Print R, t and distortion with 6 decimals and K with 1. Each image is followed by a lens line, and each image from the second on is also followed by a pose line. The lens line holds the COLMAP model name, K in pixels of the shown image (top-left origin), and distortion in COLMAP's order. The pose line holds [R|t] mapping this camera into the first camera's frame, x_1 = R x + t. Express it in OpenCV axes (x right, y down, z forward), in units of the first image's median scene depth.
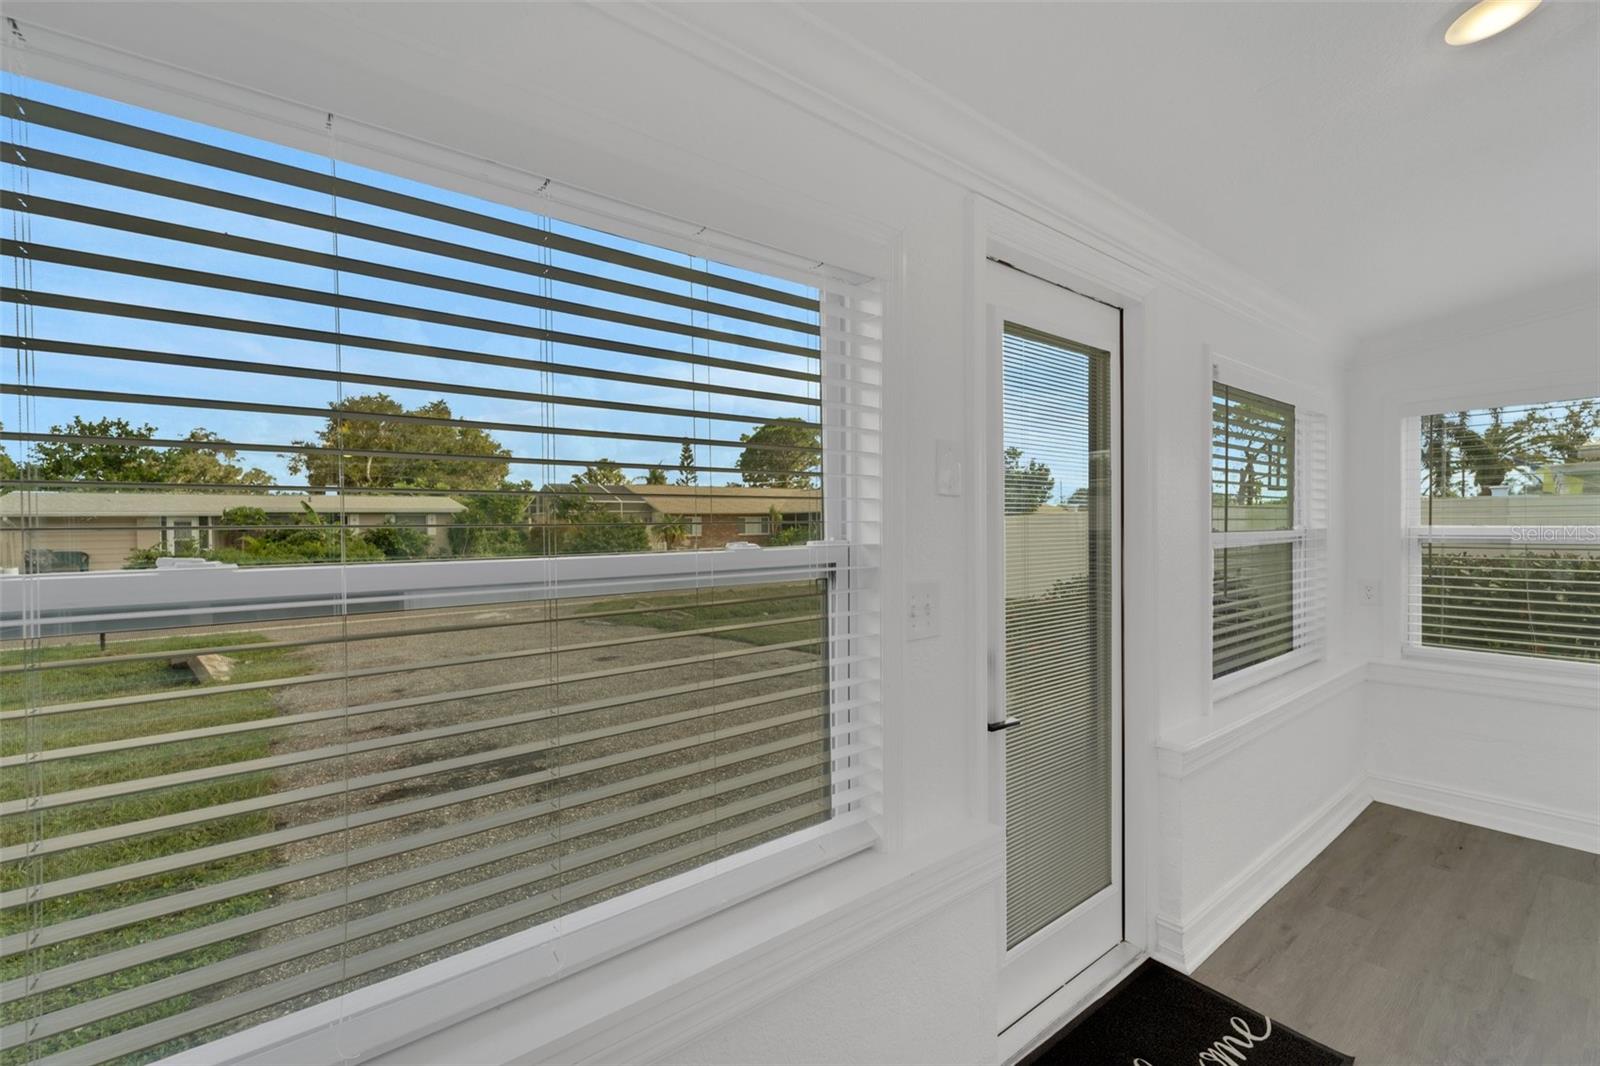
lens RADIAL K [[679.2, 0, 799.6], [0, 679.2, 541.1], [0, 0, 1]] dist [0.001034, -0.000919]
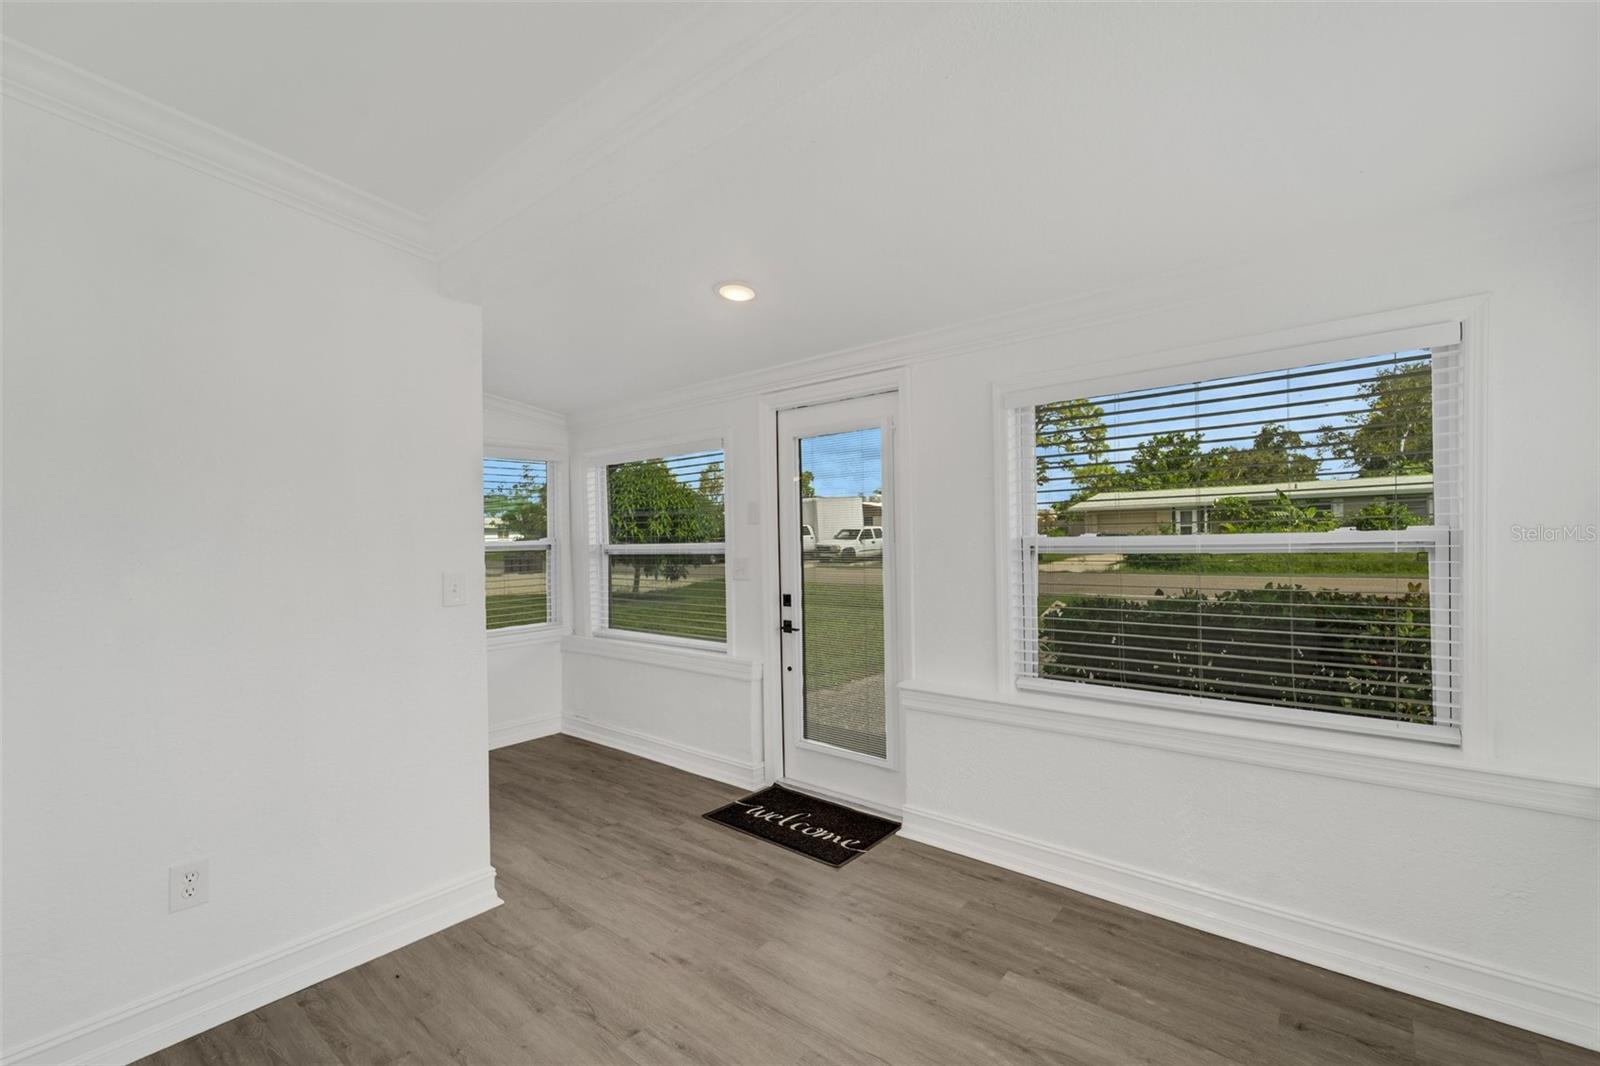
lens RADIAL K [[679.2, 0, 799.6], [0, 679.2, 541.1], [0, 0, 1]] dist [0.001034, -0.000919]
pose [[0.232357, 0.024078, -0.972333, 1.396848], [-0.002649, 0.999705, 0.024123, -0.023002], [0.972627, -0.003030, 0.232352, 0.330764]]
